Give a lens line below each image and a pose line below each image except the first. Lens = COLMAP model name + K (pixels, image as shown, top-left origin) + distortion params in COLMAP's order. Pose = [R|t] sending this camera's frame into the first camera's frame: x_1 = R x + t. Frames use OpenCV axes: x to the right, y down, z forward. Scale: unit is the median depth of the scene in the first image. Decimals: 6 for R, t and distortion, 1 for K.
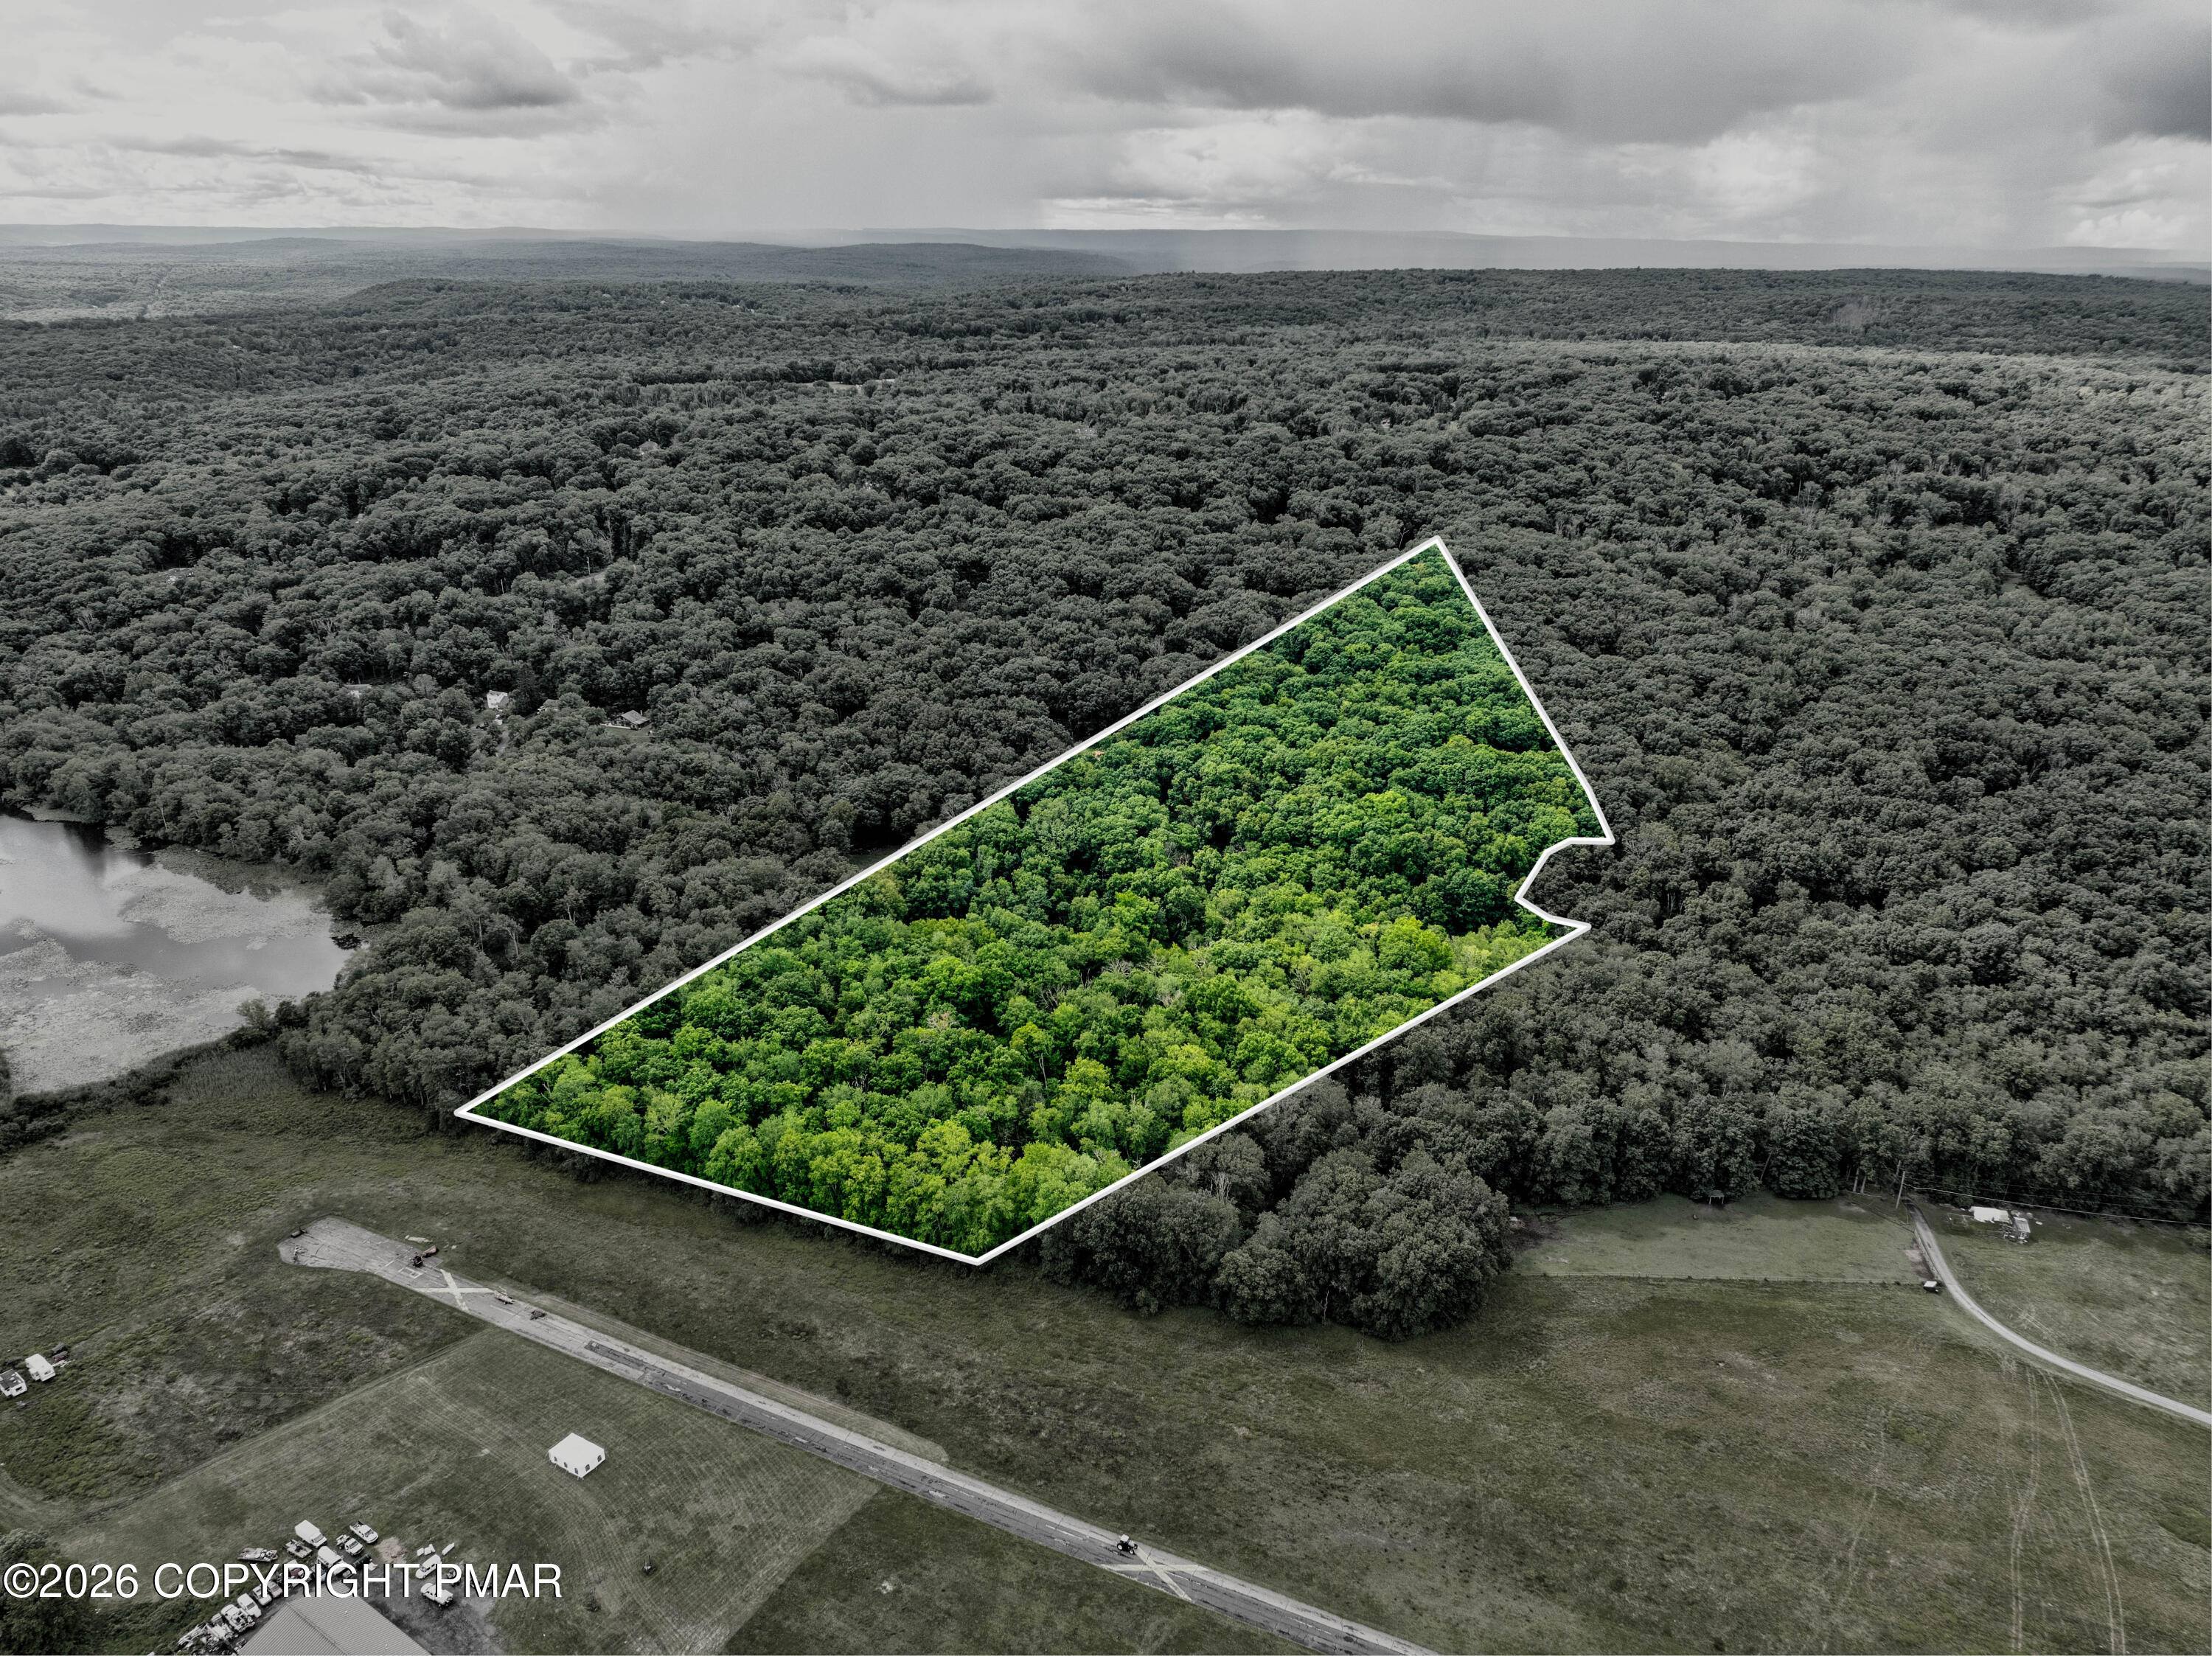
lens RADIAL K [[1556.9, 0, 1121.1], [0, 1556.9, 815.1], [0, 0, 1]] dist [-0.038693, 0.000237]
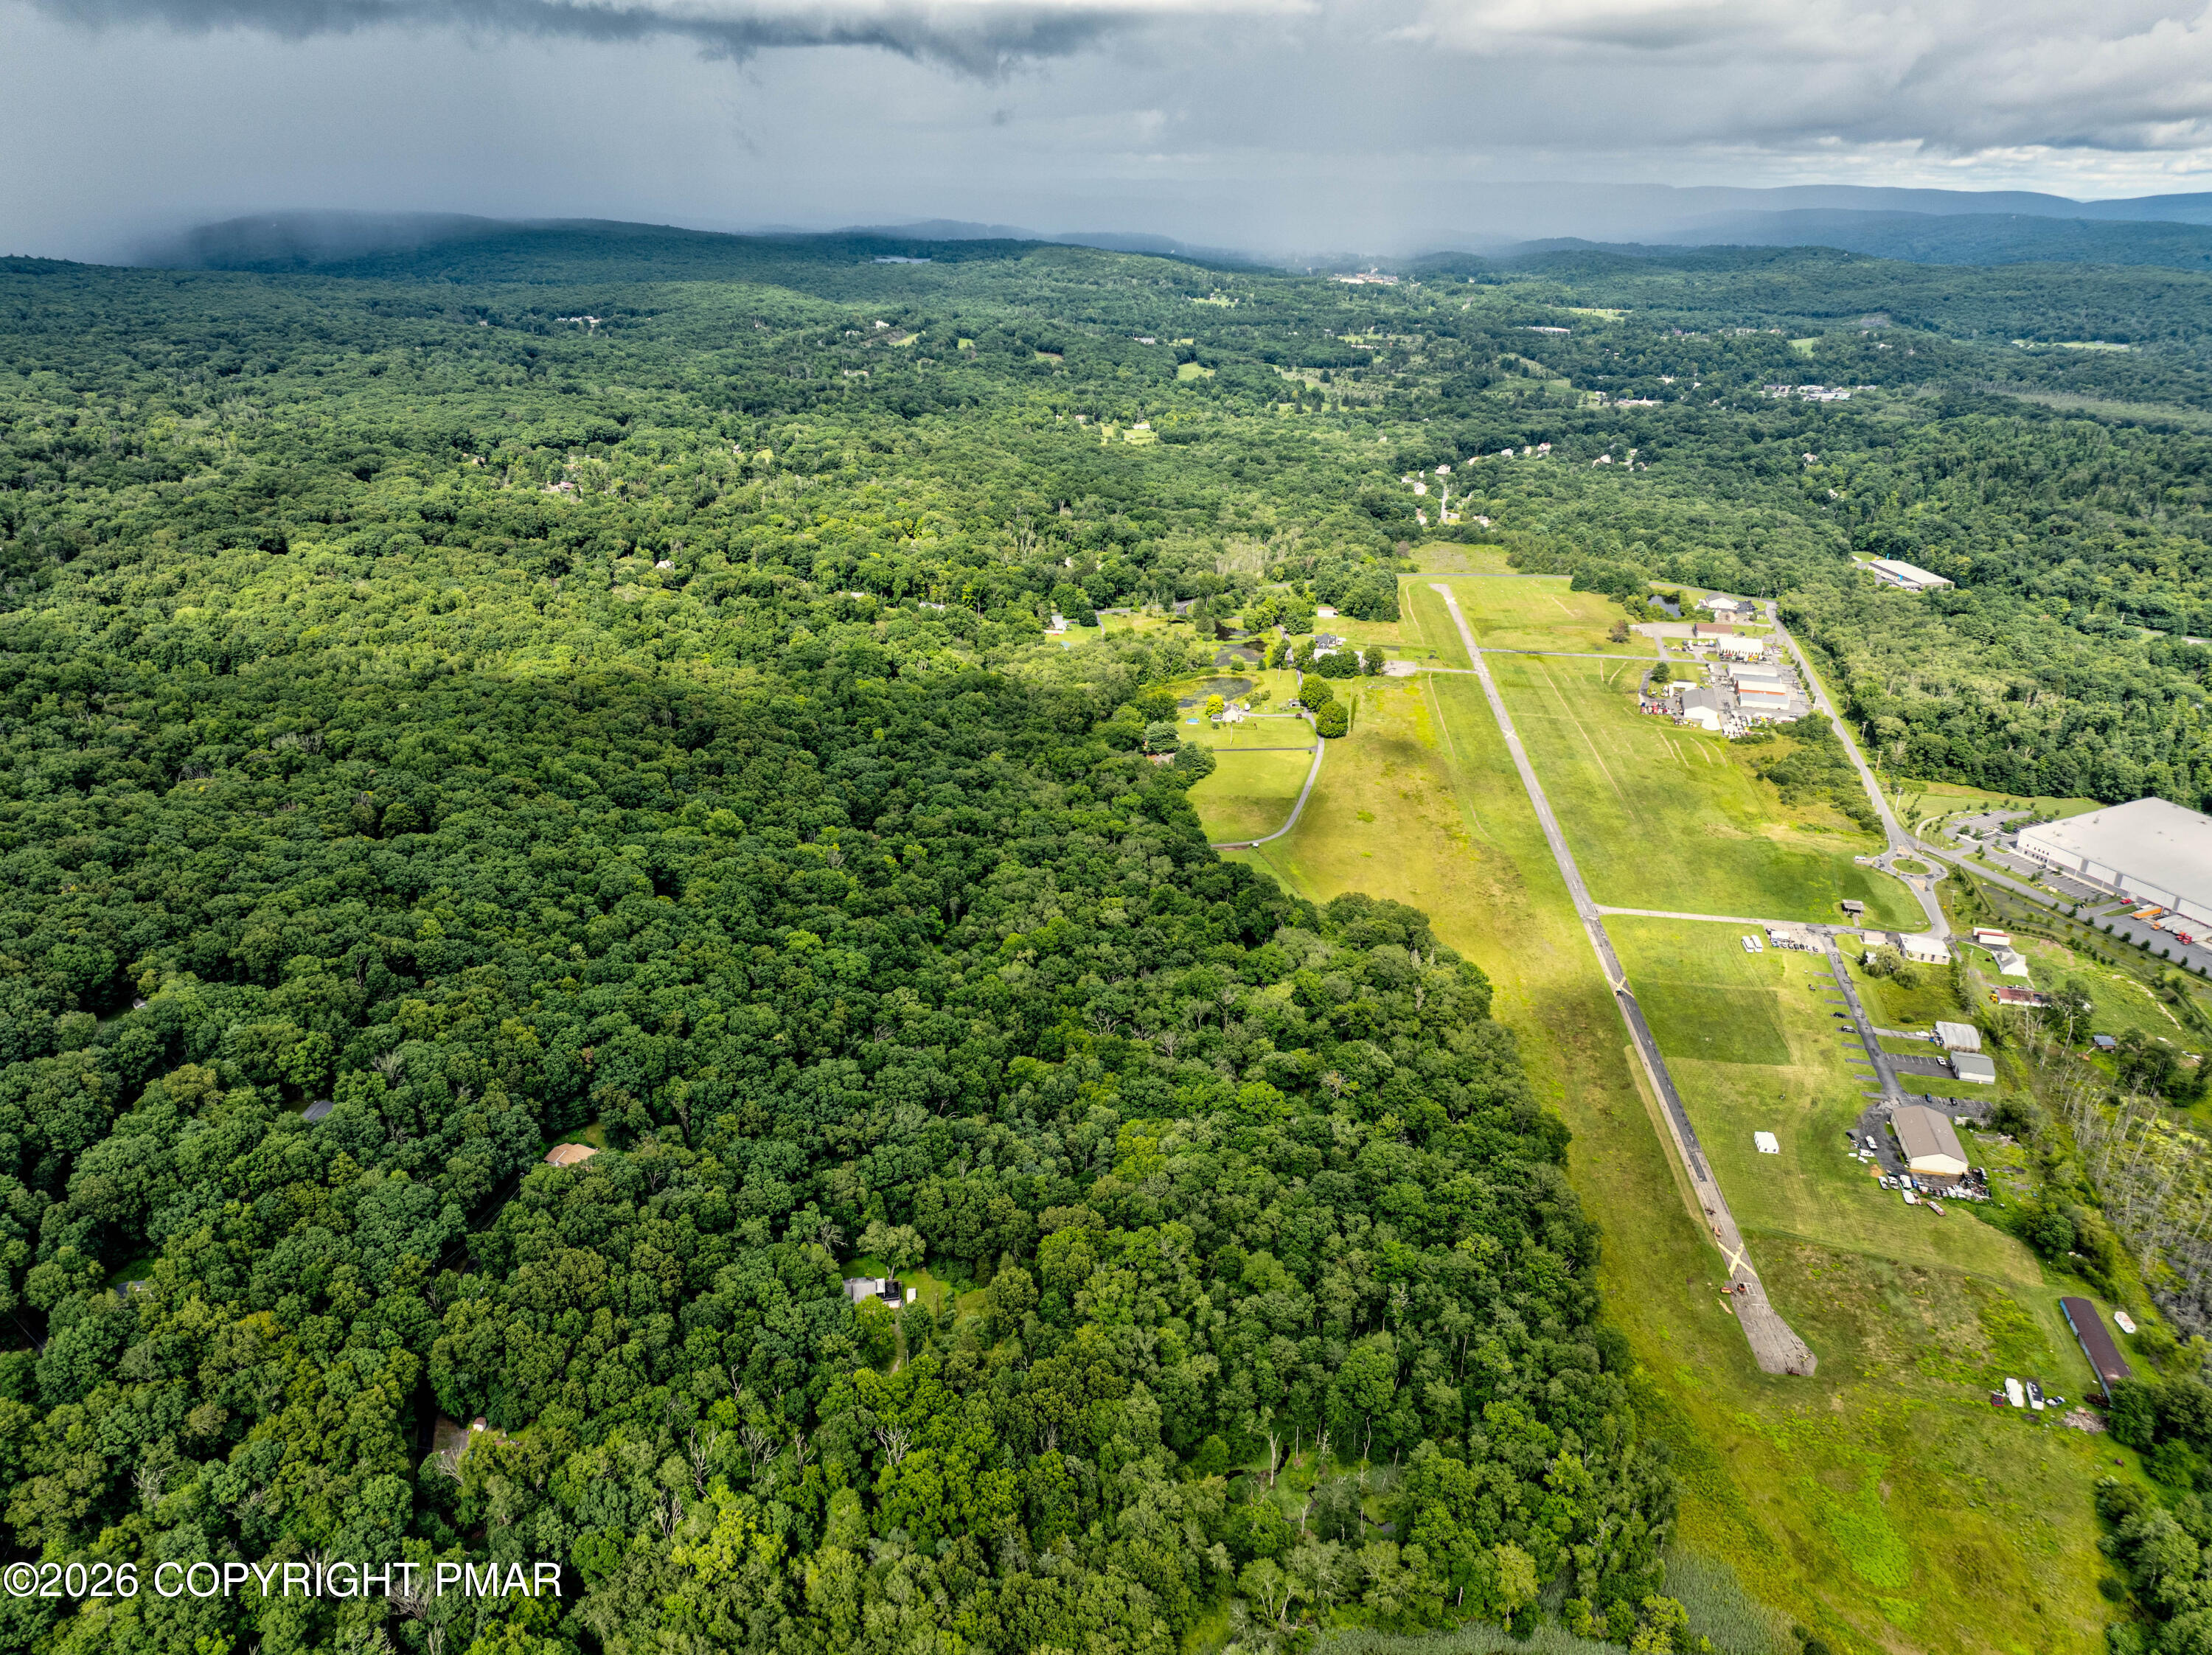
lens RADIAL K [[1554.2, 0, 1119.6], [0, 1554.2, 815.8], [0, 0, 1]] dist [-0.033202, -0.008003]
pose [[-0.362463, -0.367507, 0.856481, -0.728851], [0.308904, 0.819656, 0.482434, -0.487031], [-0.879317, 0.439435, -0.183570, 0.901831]]
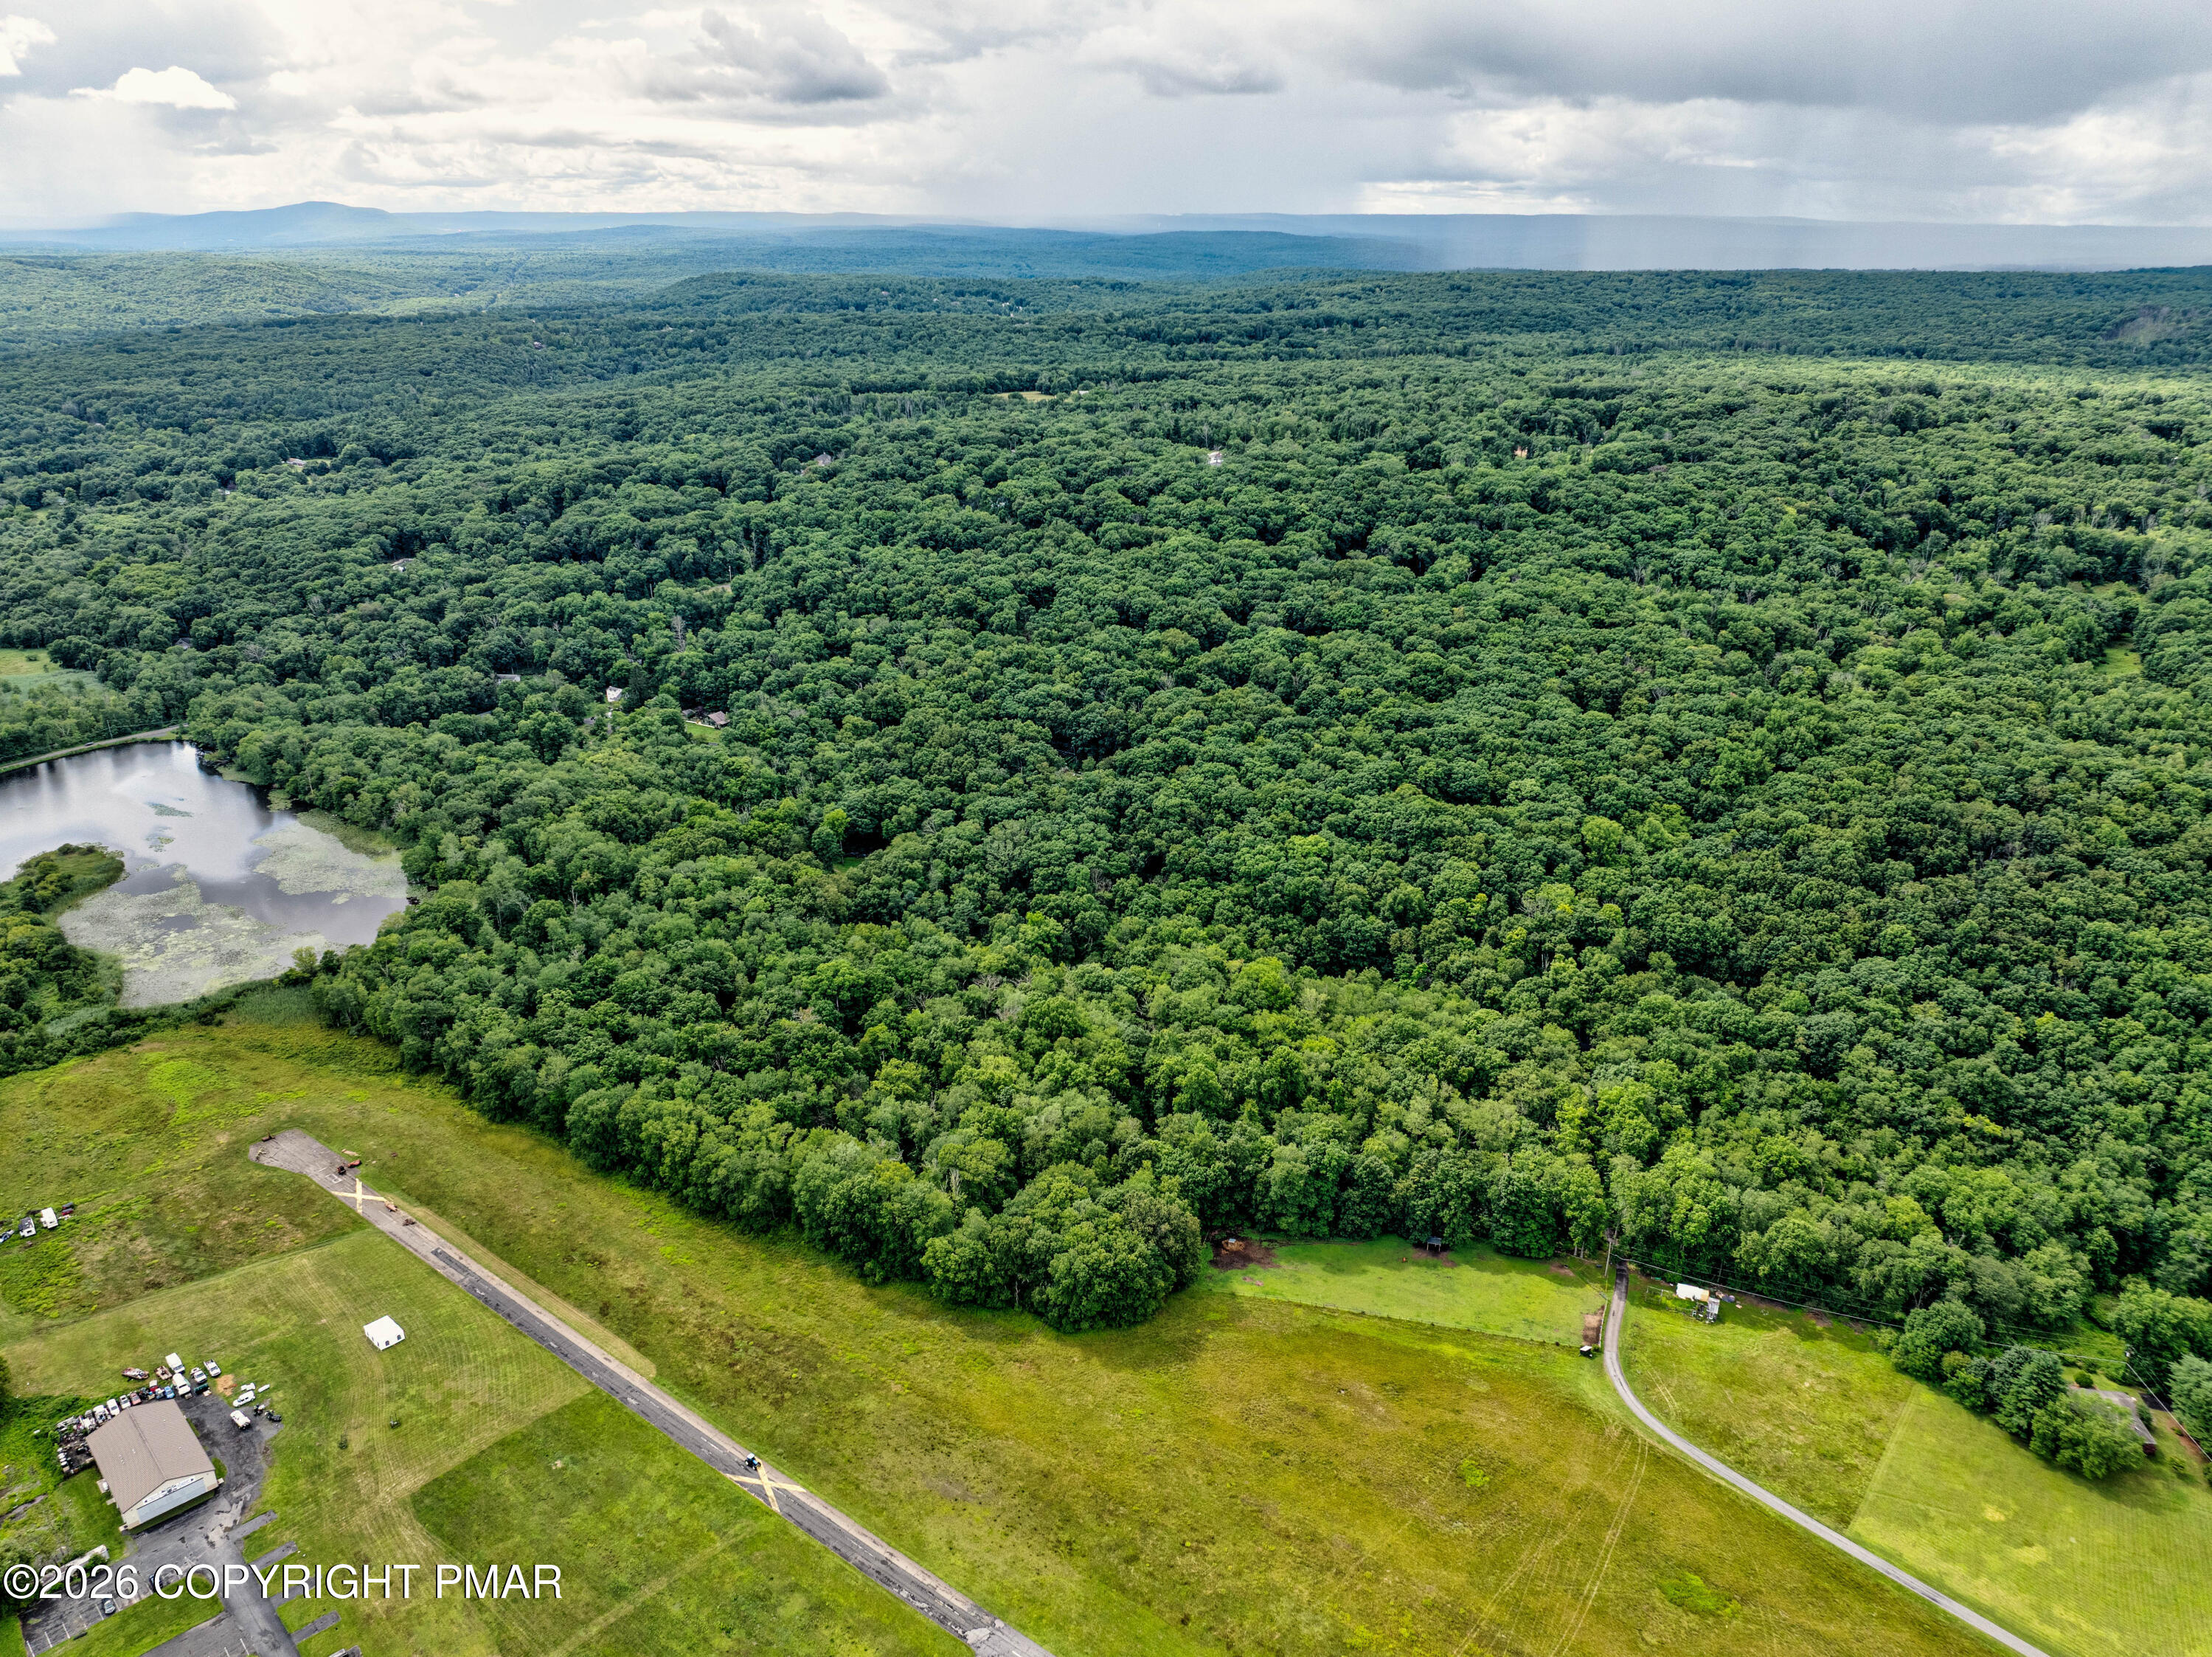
lens RADIAL K [[1557.1, 0, 1121.1], [0, 1557.1, 815.6], [0, 0, 1]] dist [-0.038693, 0.000237]
pose [[0.980398, 0.066053, -0.185628, 0.224658], [-0.064108, 0.997807, 0.016468, -0.035388], [0.186308, -0.004245, 0.982482, -0.066499]]
